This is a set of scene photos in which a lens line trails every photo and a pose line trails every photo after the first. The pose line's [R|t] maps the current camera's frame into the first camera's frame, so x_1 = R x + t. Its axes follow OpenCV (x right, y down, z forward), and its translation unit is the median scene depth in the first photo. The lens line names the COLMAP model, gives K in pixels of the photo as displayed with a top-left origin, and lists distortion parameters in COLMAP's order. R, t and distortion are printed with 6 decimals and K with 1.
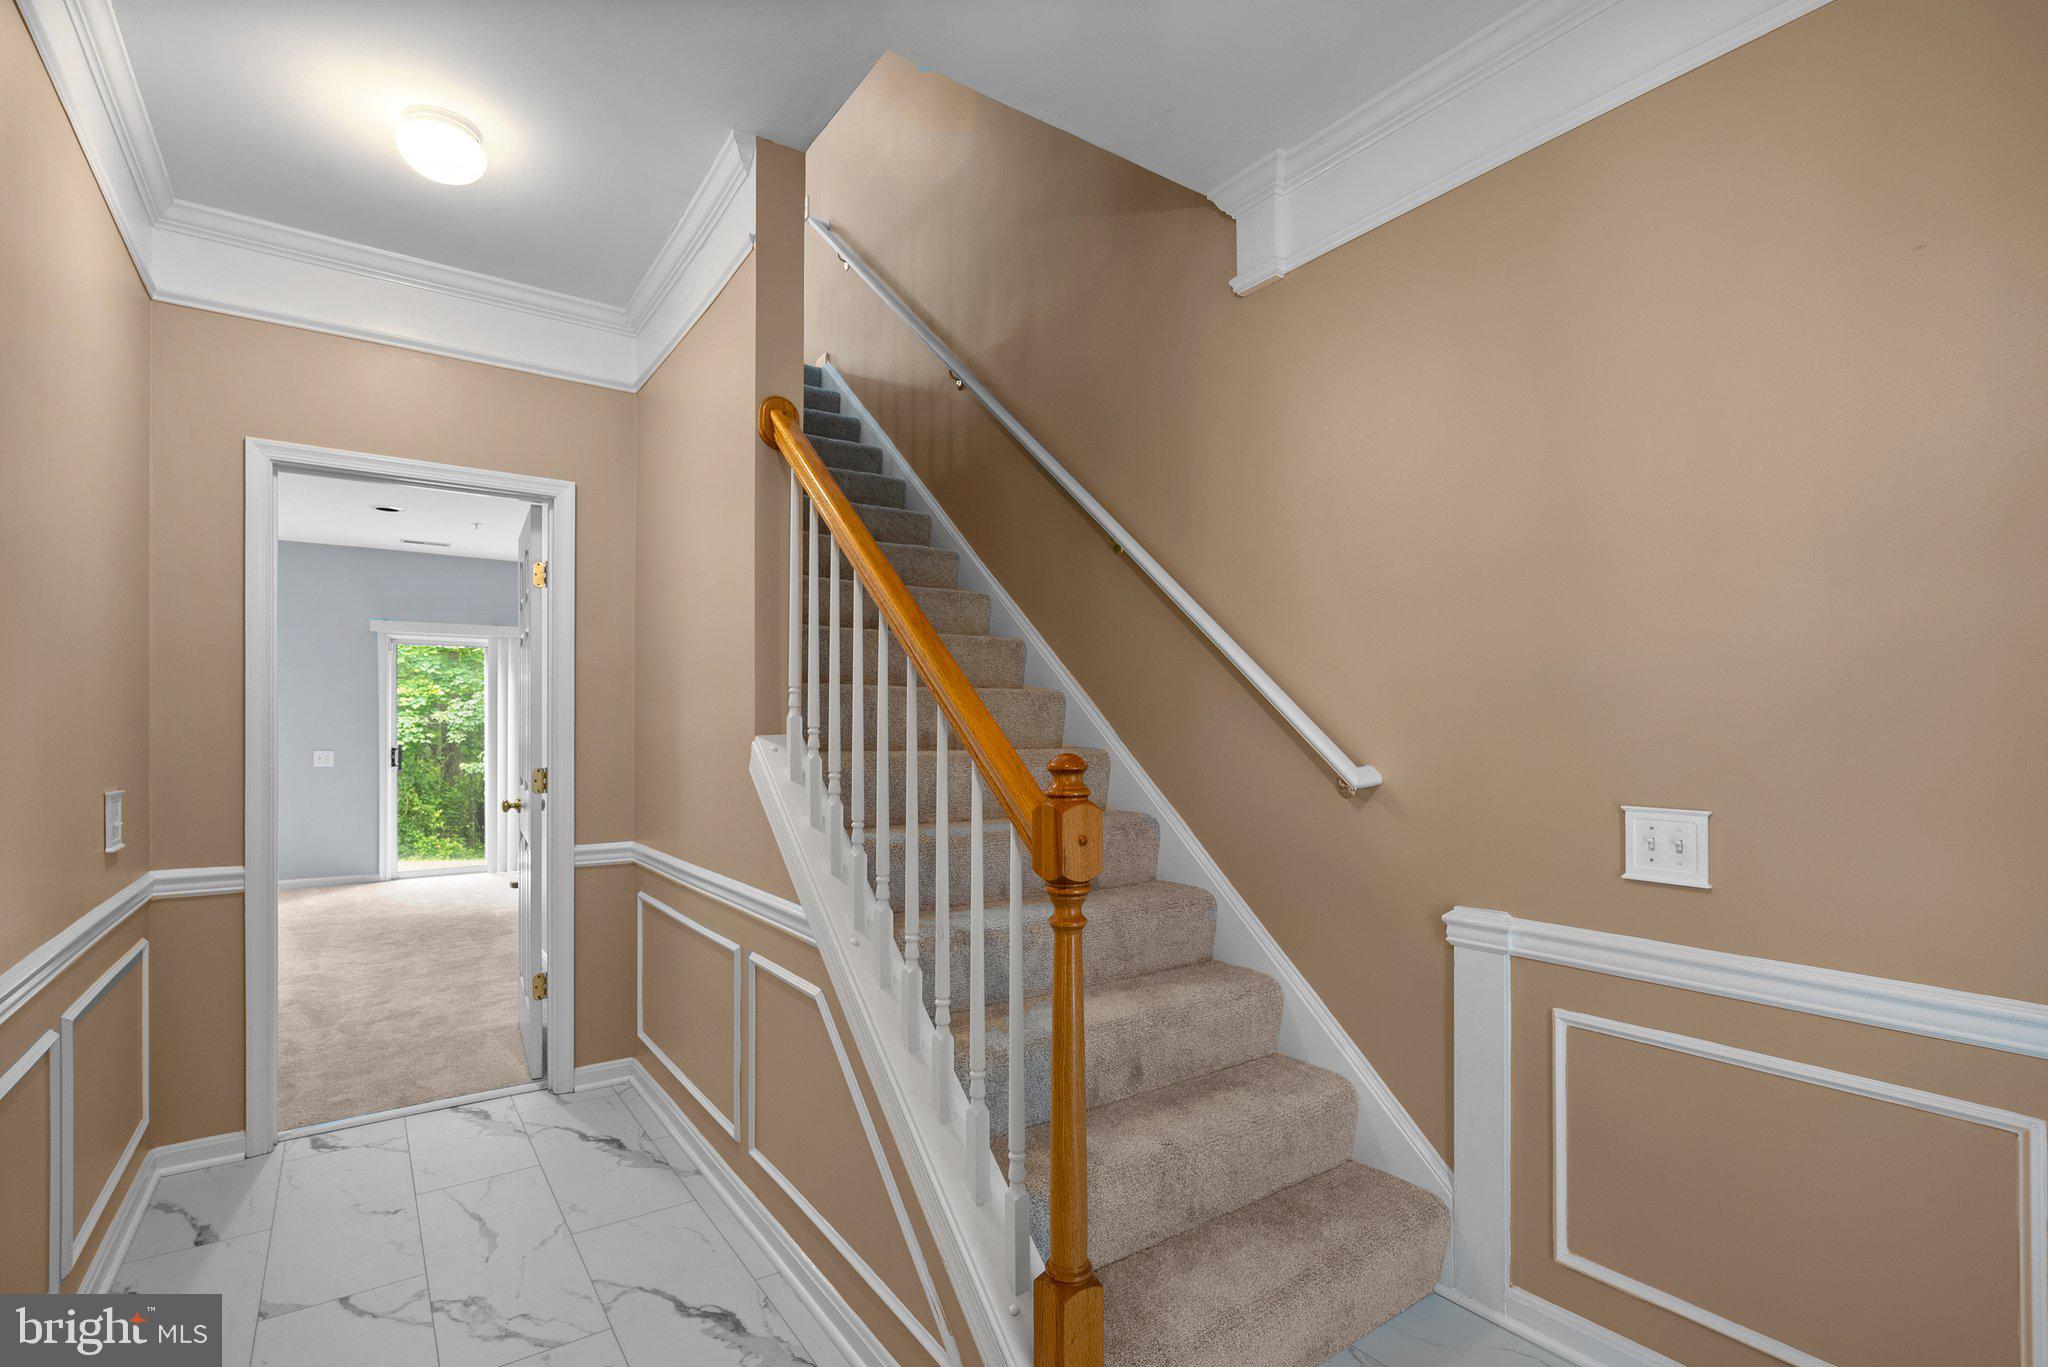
lens RADIAL K [[948.8, 0, 1019.5], [0, 948.8, 719.2], [0, 0, 1]] dist [-0.001639, 0.000192]
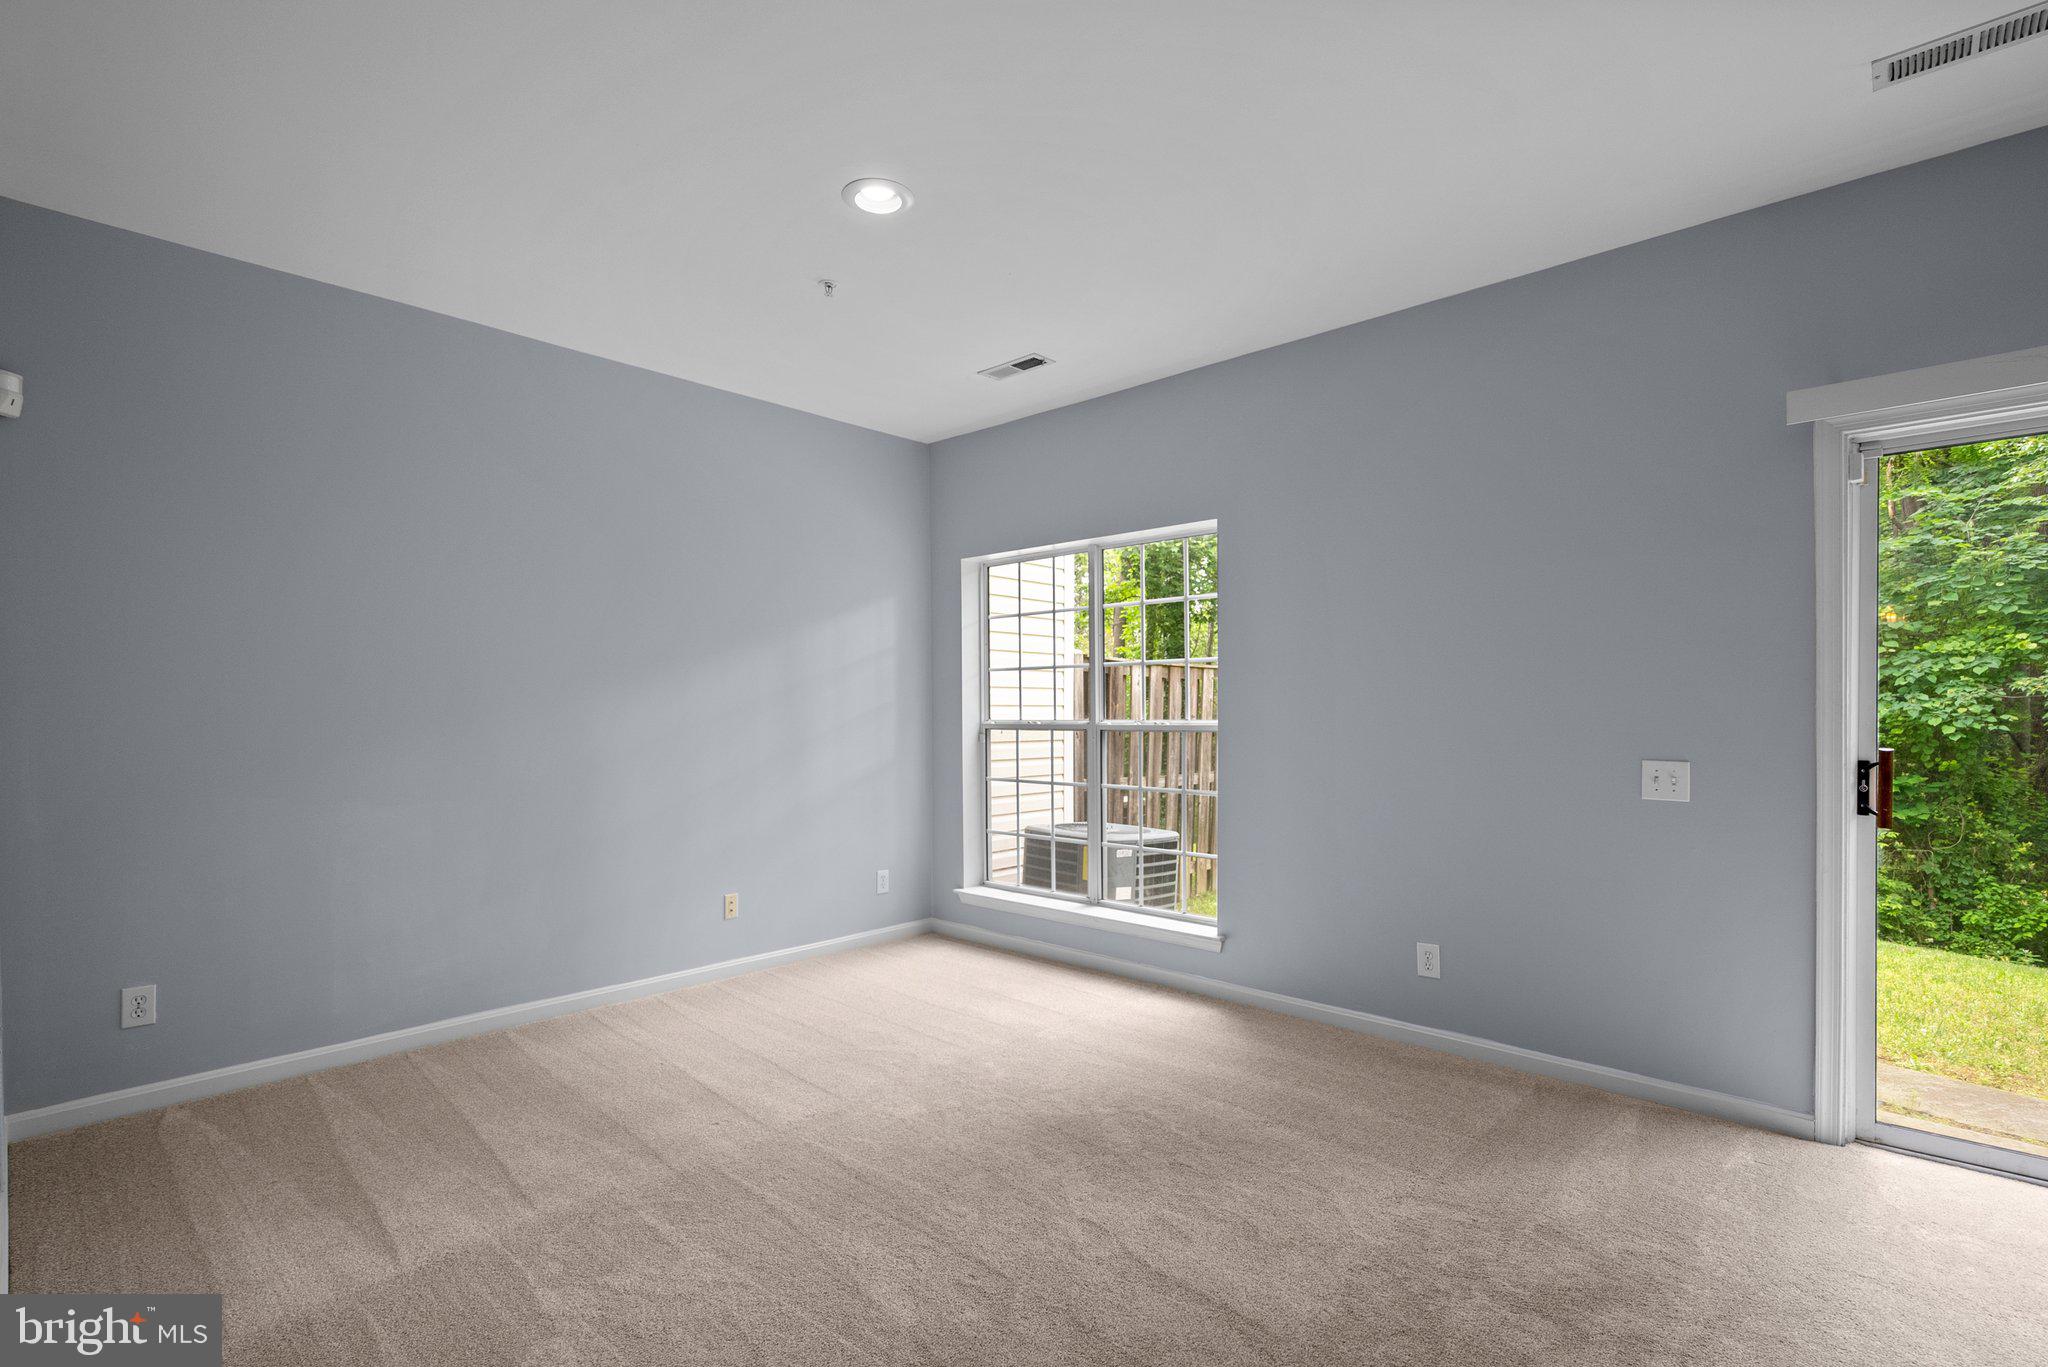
lens RADIAL K [[948.8, 0, 1019.5], [0, 948.8, 719.2], [0, 0, 1]] dist [-0.001639, 0.000192]
pose [[0.204626, 0.012862, -0.978756, -0.251816], [0.009275, 0.999843, 0.015078, 0.004769], [0.978796, -0.012163, 0.204475, 0.409970]]
